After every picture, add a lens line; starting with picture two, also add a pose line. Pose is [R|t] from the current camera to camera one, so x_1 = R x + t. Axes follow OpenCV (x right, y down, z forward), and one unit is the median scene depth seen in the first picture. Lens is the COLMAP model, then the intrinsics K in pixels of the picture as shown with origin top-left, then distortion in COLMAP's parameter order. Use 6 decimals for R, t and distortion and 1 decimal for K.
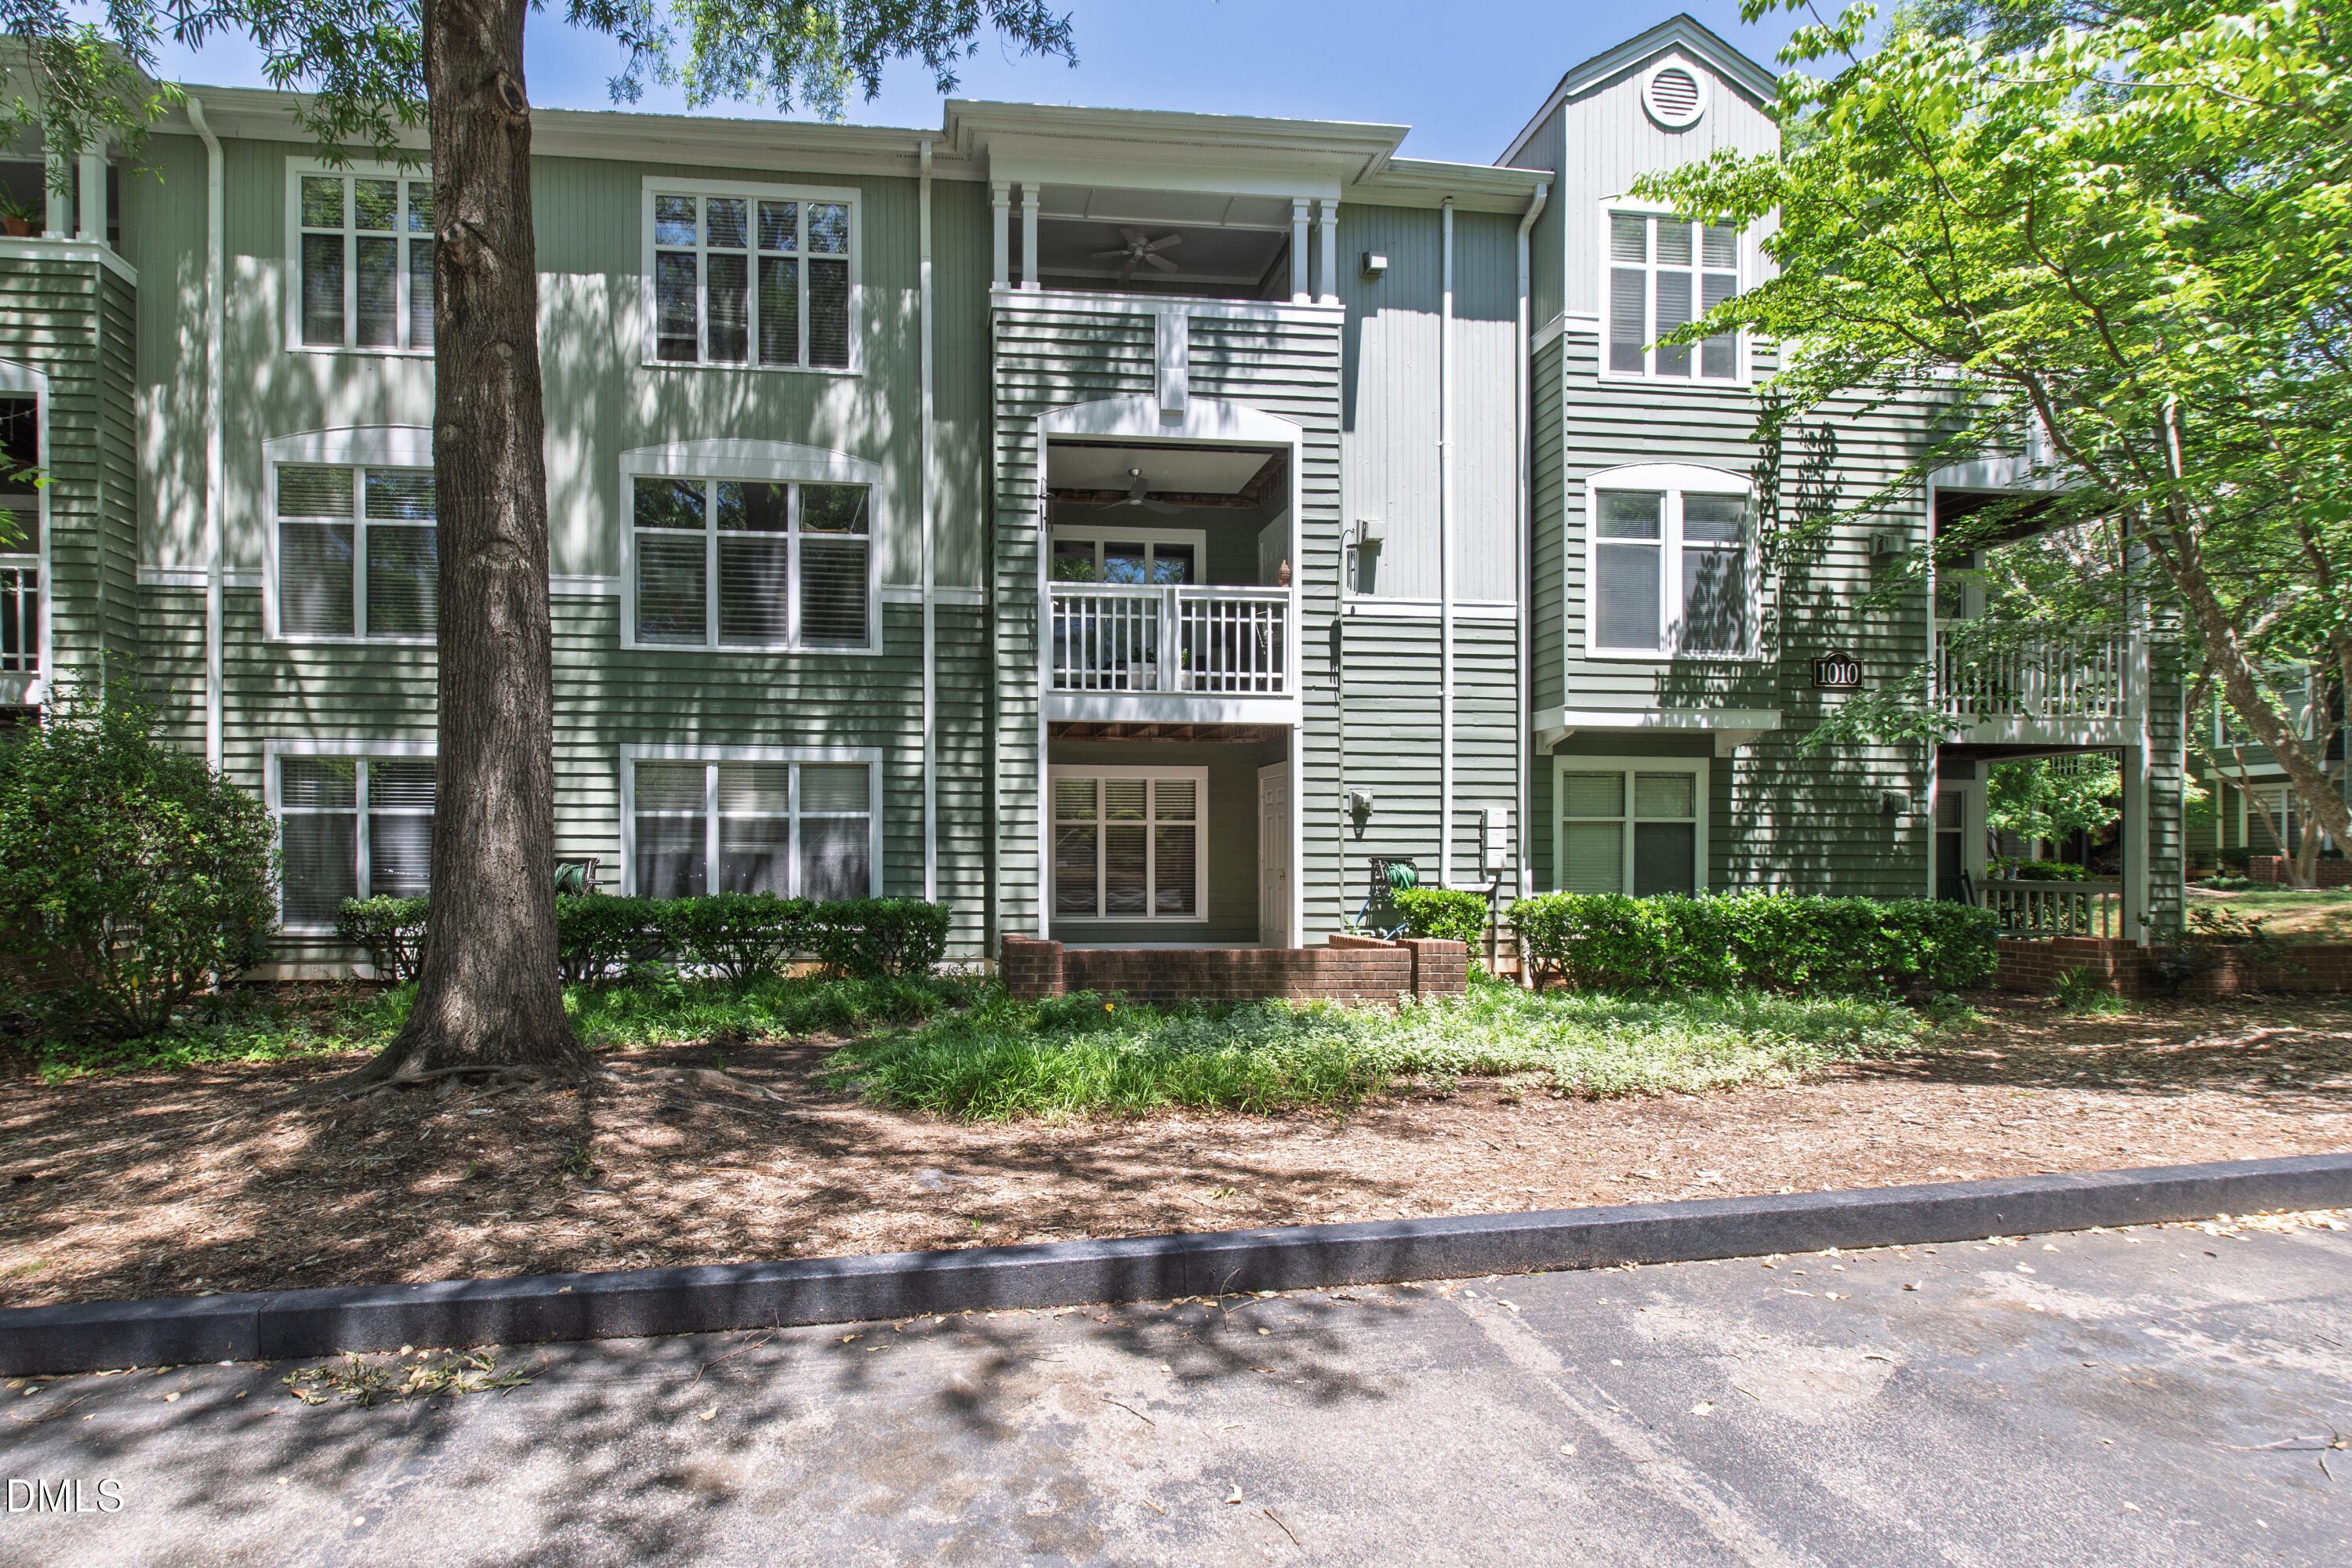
lens RADIAL K [[1138.1, 0, 1050.7], [0, 1138.1, 863.1], [0, 0, 1]] dist [-0.000363, -0.002390]
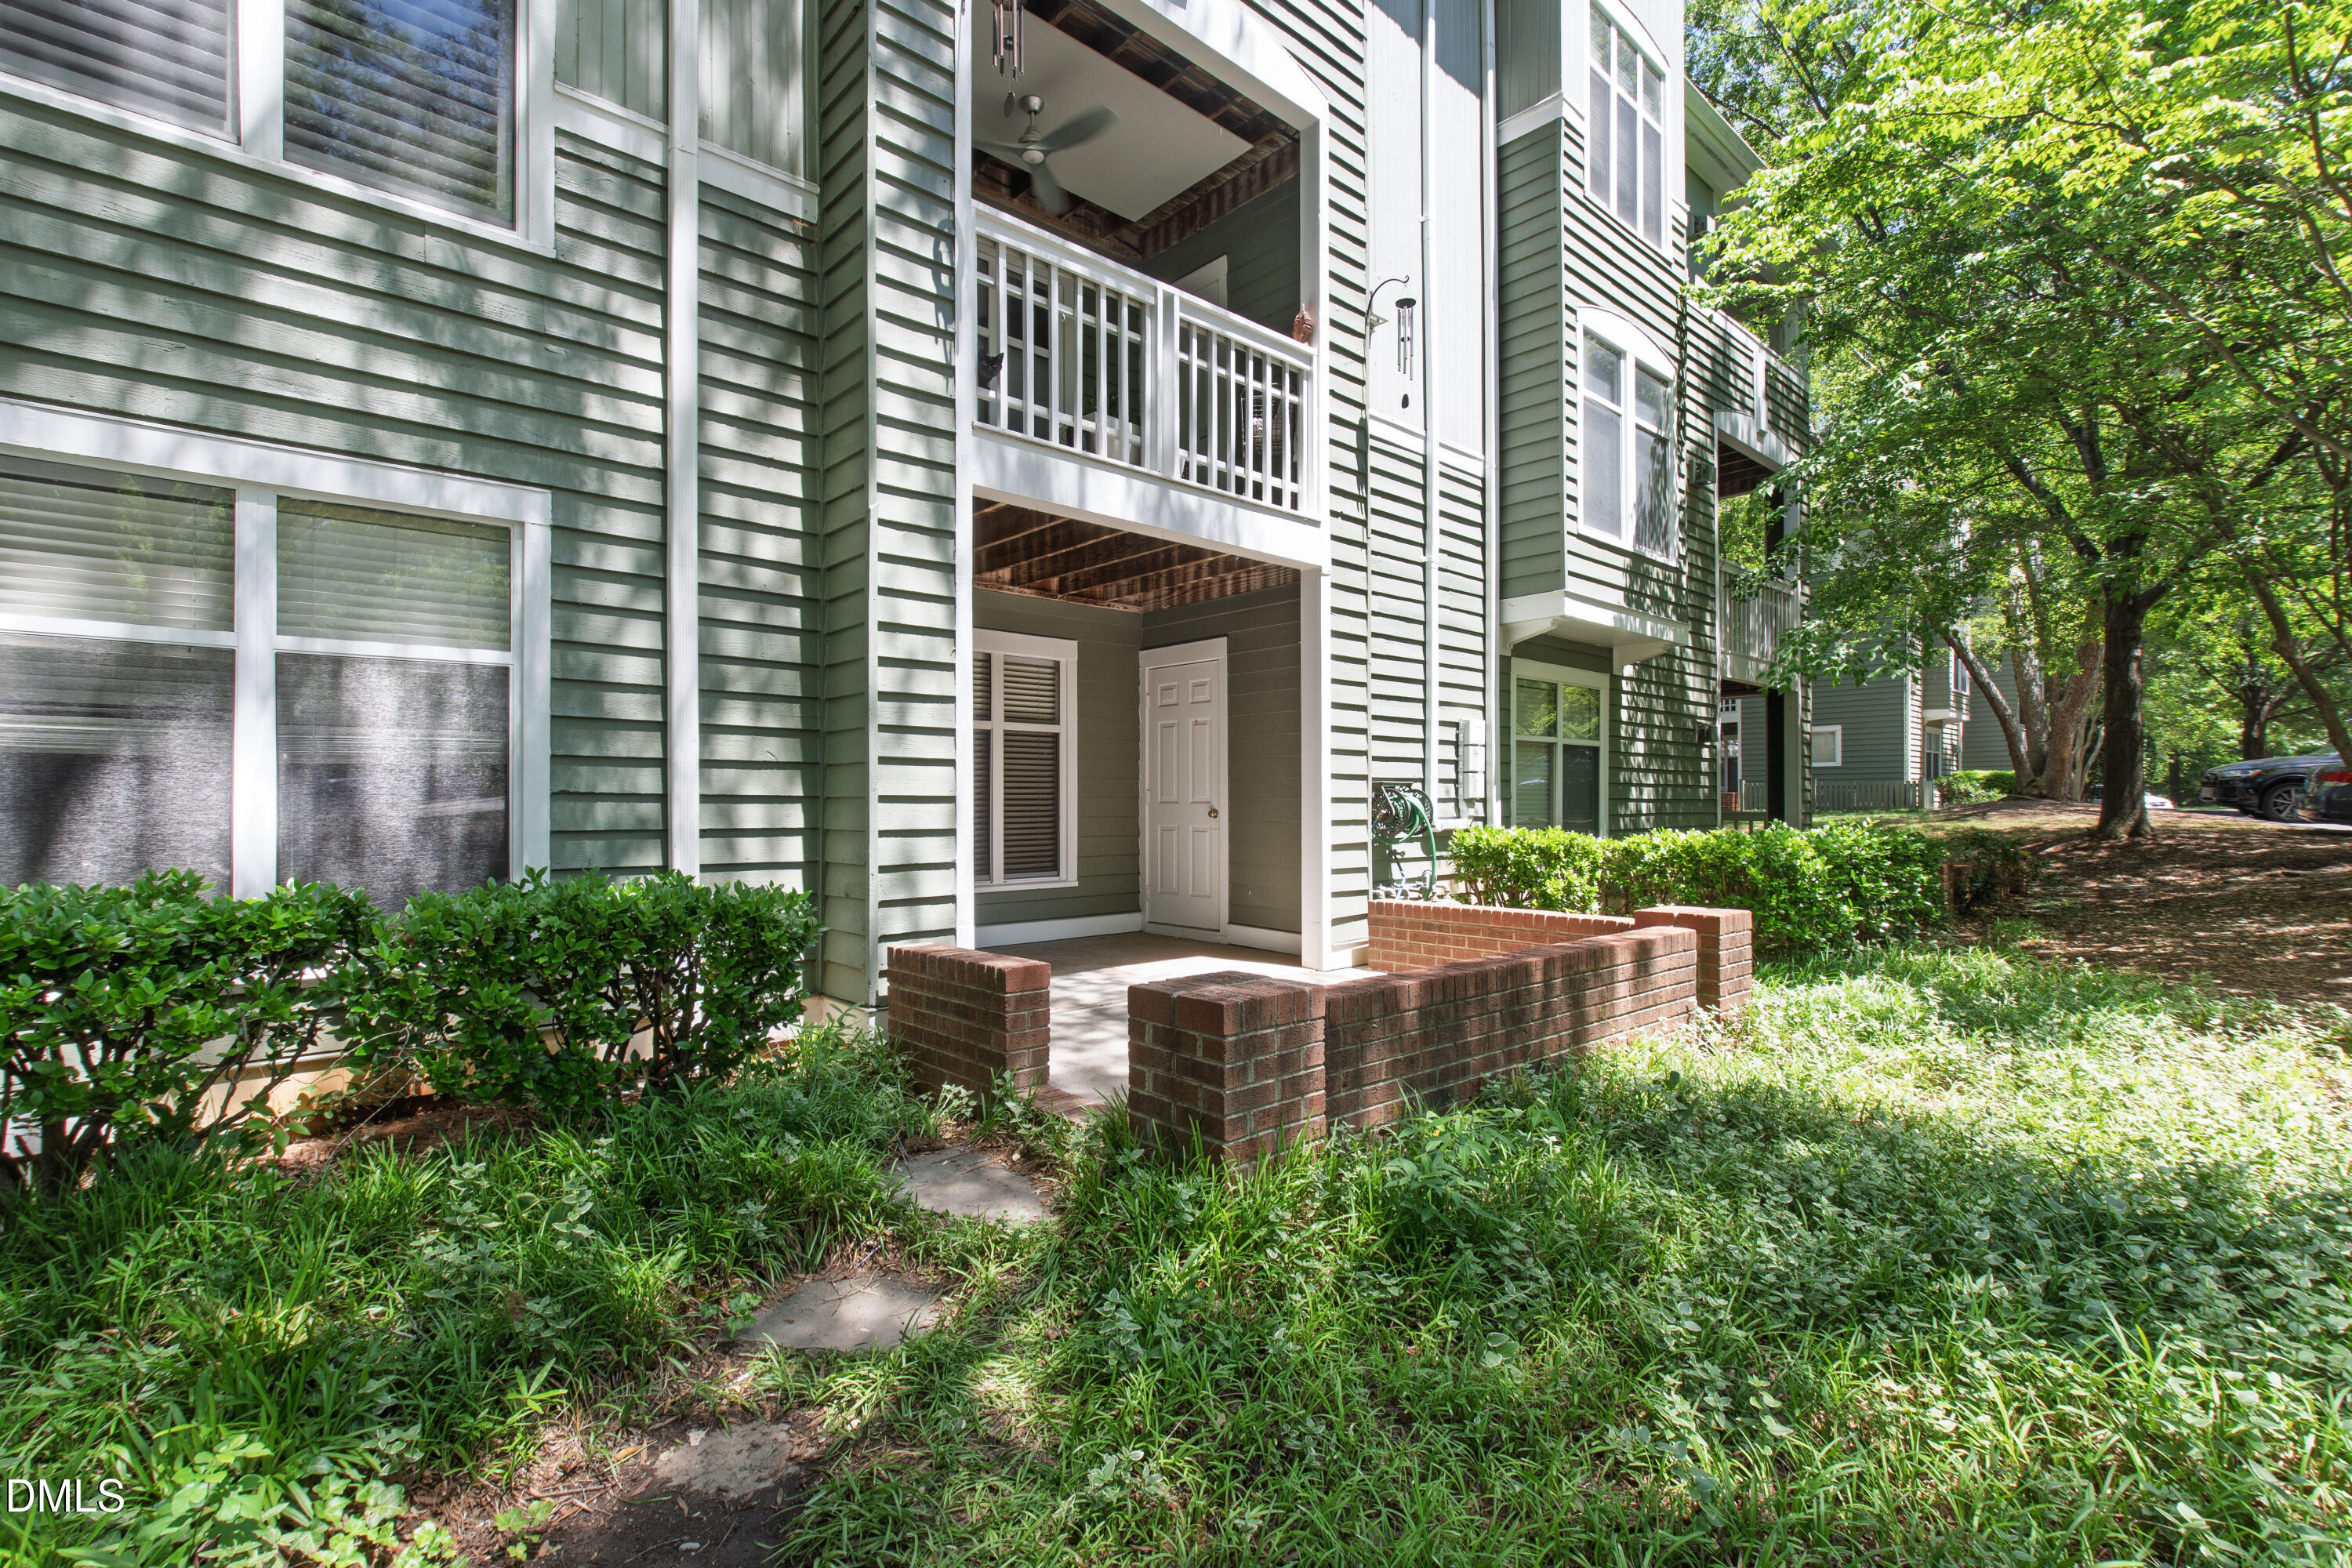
lens RADIAL K [[1060.8, 0, 1186.5], [0, 1060.8, 772.1], [0, 0, 1]] dist [0.000551, -0.001036]
pose [[0.798503, 0.015484, 0.601791, -0.192888], [0.000854, 0.999639, -0.026855, 0.005704], [-0.601990, 0.021958, 0.798202, 0.580550]]
